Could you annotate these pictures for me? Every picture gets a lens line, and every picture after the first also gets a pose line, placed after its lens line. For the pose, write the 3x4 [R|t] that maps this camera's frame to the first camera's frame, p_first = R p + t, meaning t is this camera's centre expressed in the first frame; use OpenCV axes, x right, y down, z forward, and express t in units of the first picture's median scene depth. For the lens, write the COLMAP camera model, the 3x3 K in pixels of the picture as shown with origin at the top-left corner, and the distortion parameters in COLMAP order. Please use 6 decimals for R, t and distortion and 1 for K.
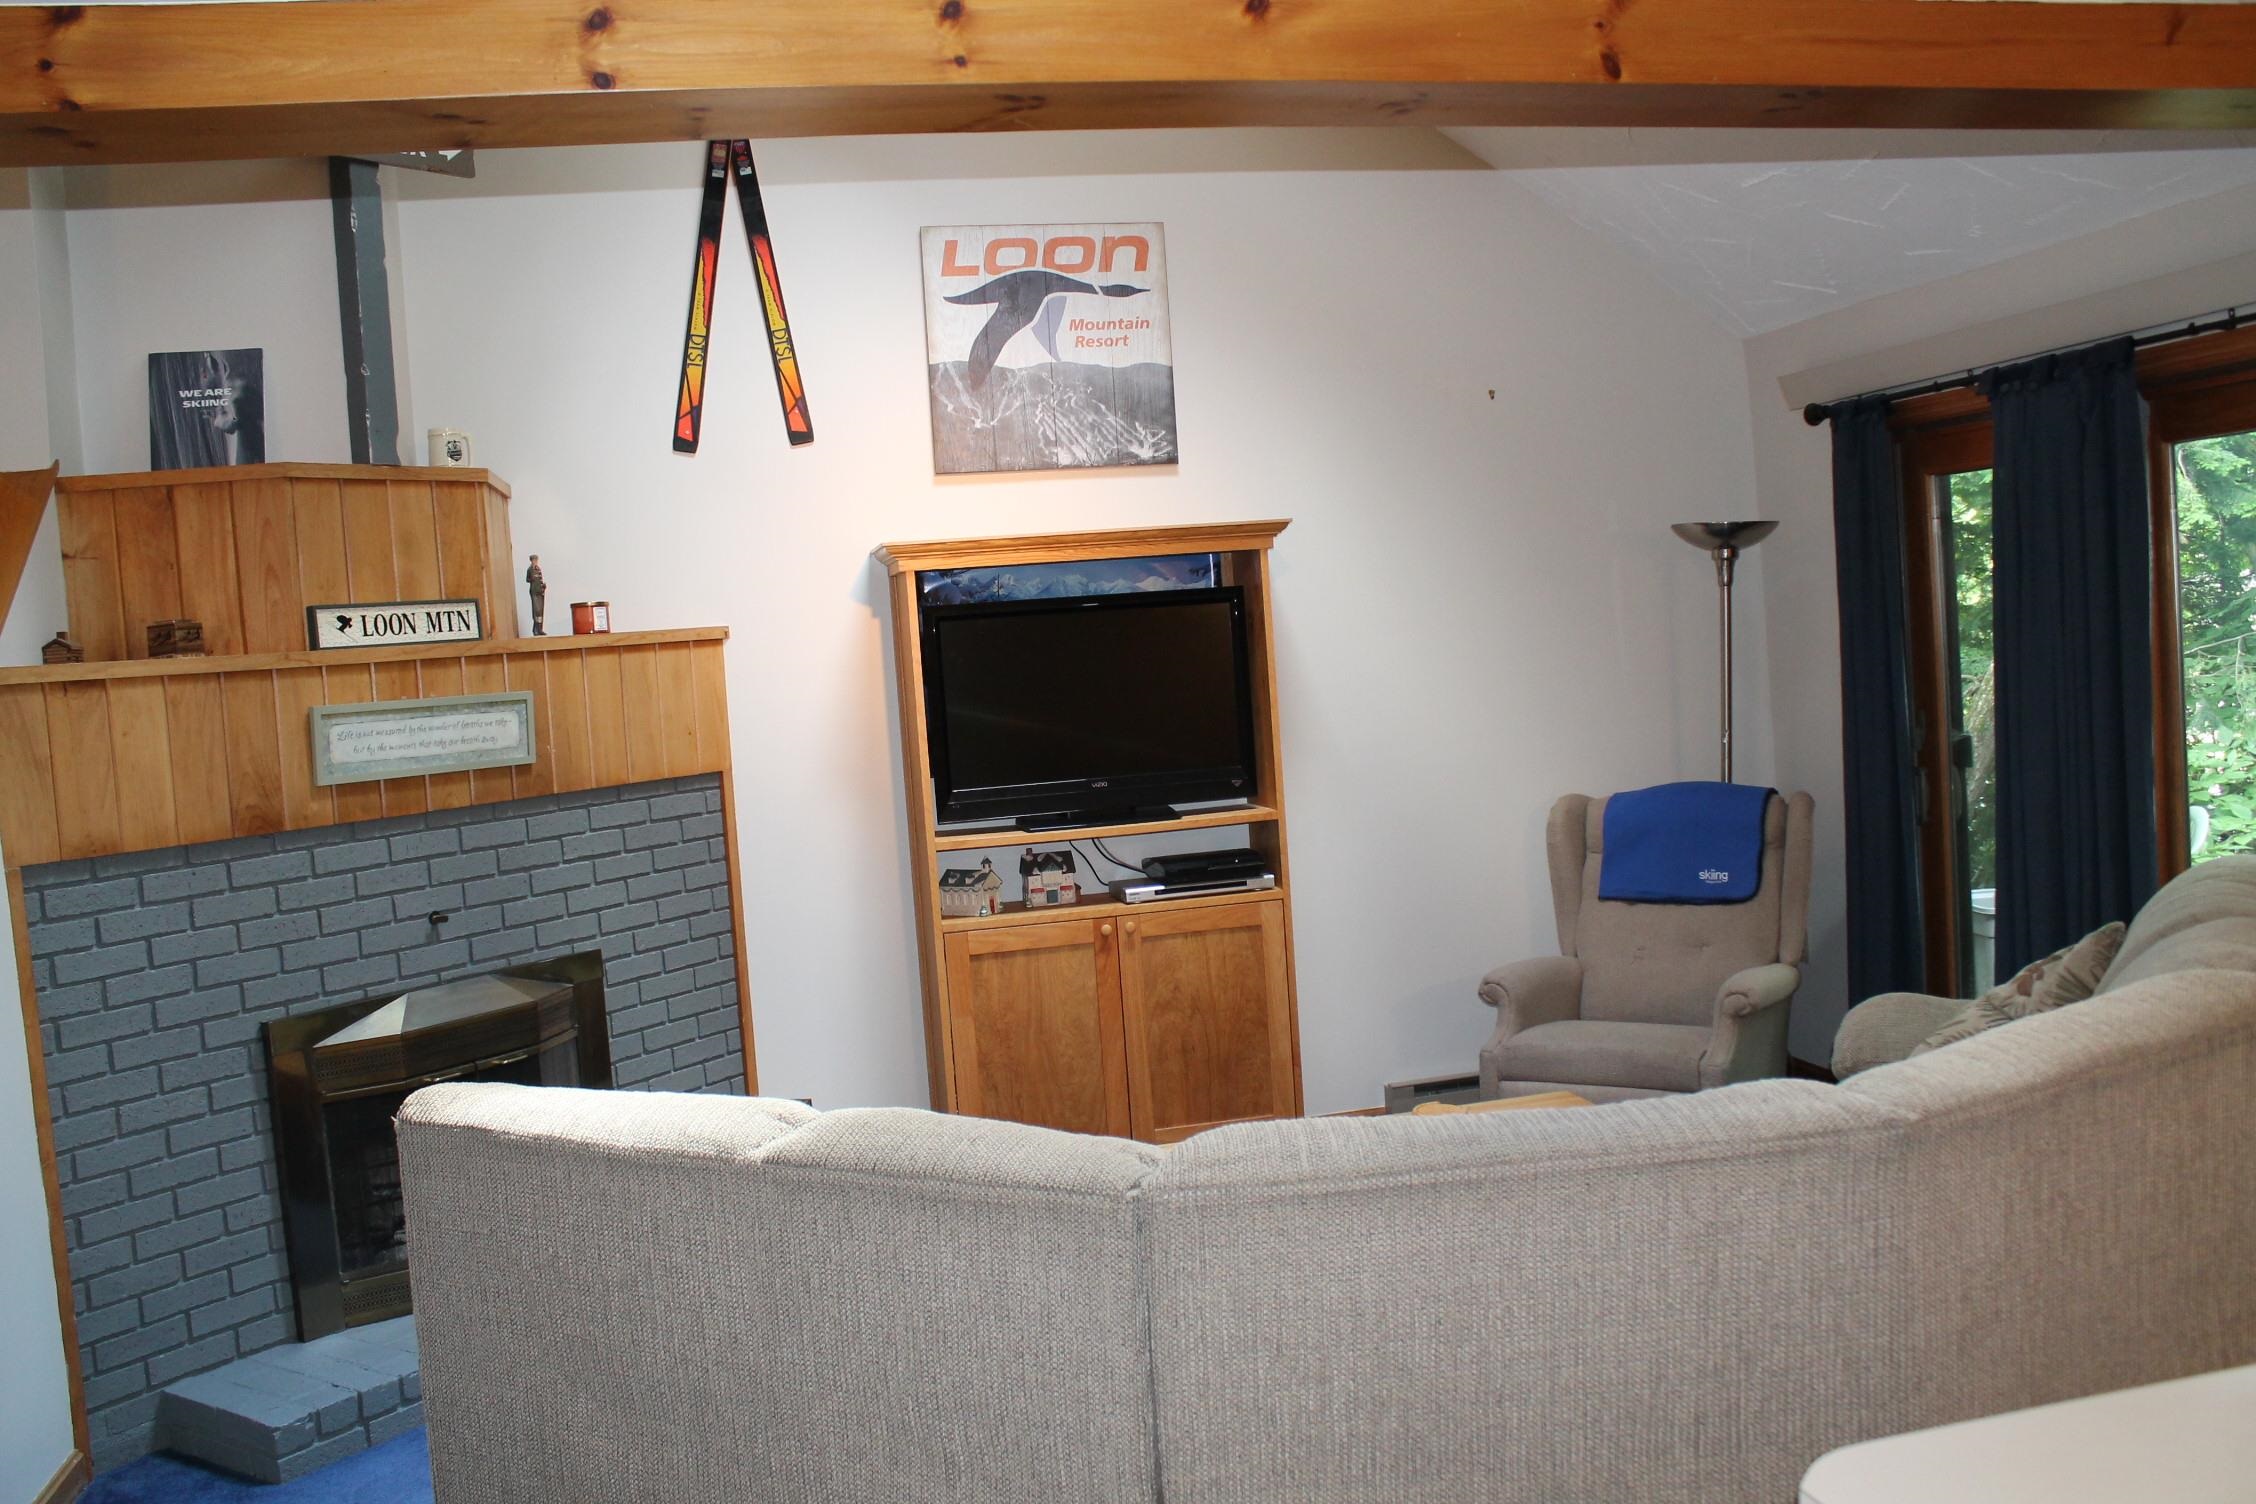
lens RADIAL K [[1910.7, 0, 1128.0], [0, 1910.7, 752.0], [0, 0, 1]] dist [-0.168461, 0.149544]
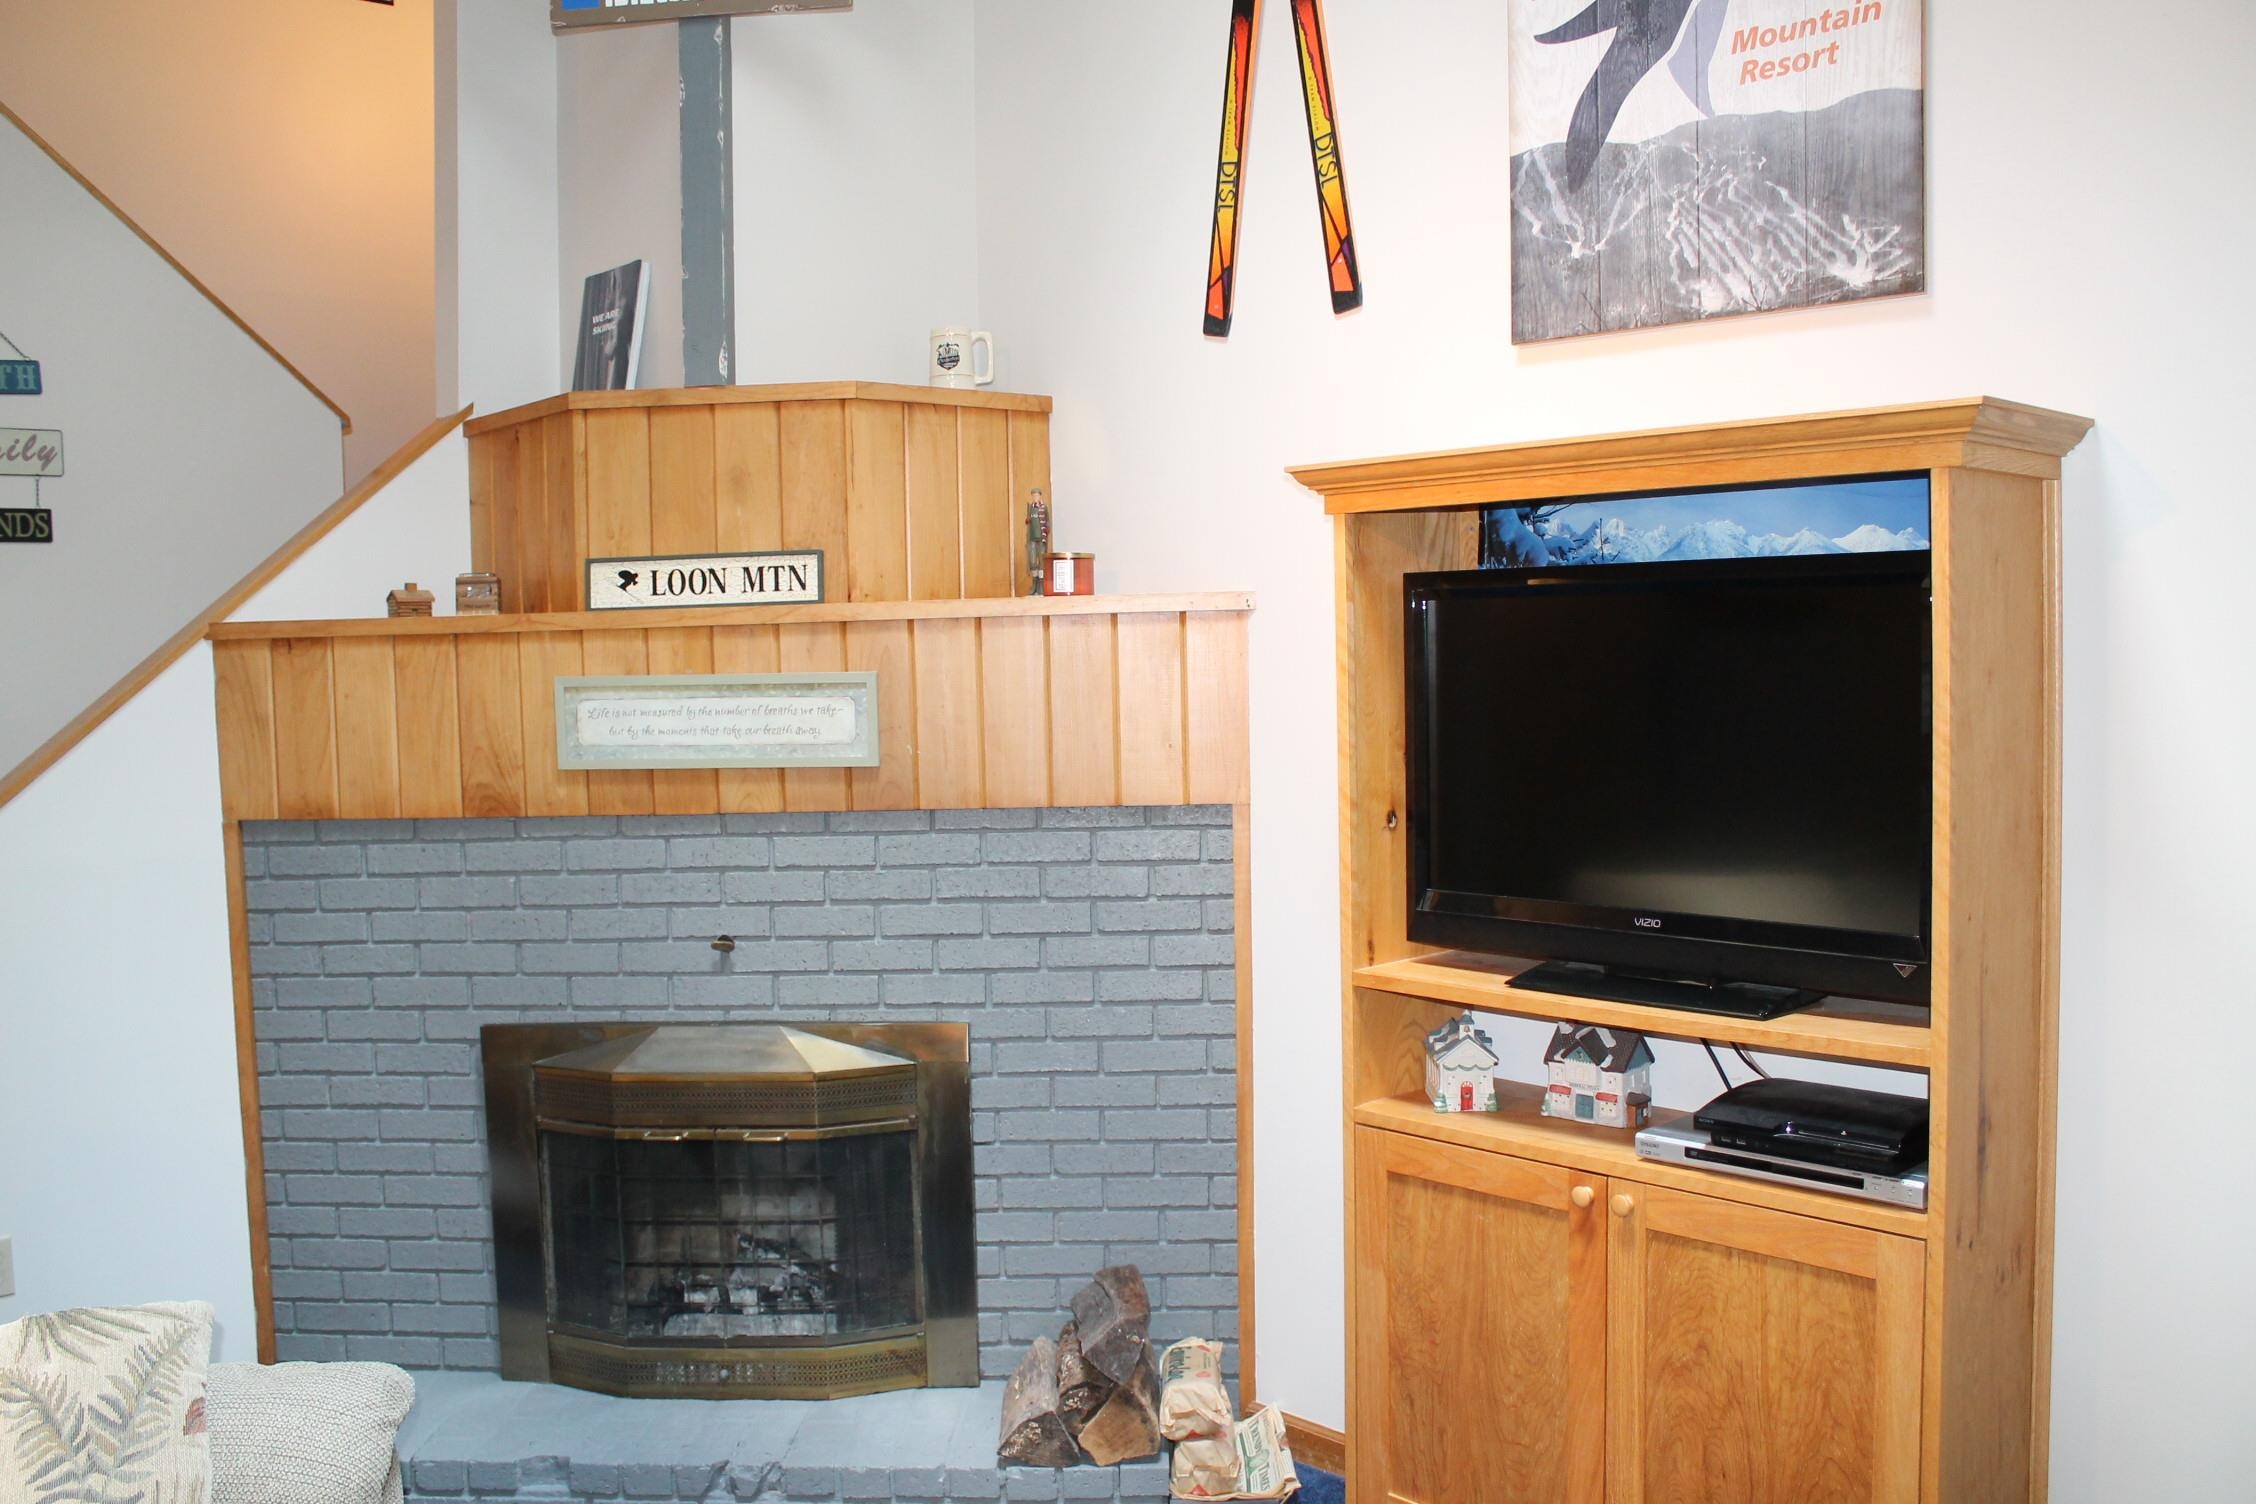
lens RADIAL K [[1910.7, 0, 1128.0], [0, 1910.7, 752.0], [0, 0, 1]] dist [-0.168461, 0.149544]
pose [[0.511964, 0.107994, -0.852192, 0.356816], [-0.066317, 0.994074, 0.086134, -0.066407], [0.856443, 0.012417, 0.516091, 0.624552]]
